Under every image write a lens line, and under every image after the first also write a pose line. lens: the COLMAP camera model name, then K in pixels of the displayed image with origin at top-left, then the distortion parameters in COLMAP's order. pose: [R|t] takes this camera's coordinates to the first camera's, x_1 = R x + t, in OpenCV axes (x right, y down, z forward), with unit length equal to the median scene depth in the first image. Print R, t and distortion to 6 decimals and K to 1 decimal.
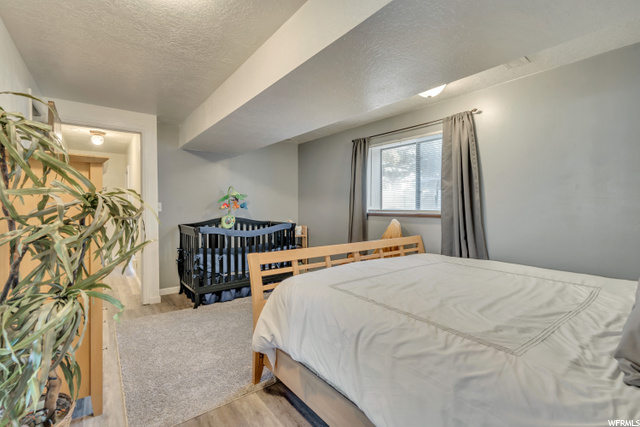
lens RADIAL K [[289.7, 0, 318.9], [0, 289.7, 212.7], [0, 0, 1]] dist [-0.003206, -0.000118]
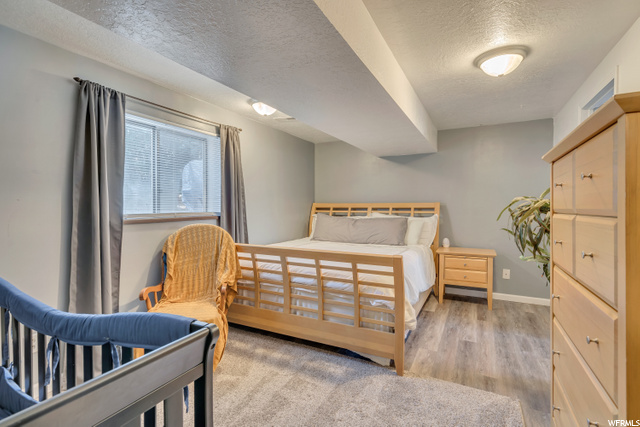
lens RADIAL K [[289.7, 0, 318.9], [0, 289.7, 212.7], [0, 0, 1]] dist [-0.003206, -0.000118]
pose [[-0.404654, -0.015829, 0.914333, -0.571733], [0.012714, 0.999656, 0.022933, -0.023420], [-0.914381, 0.020905, -0.404314, 0.908114]]
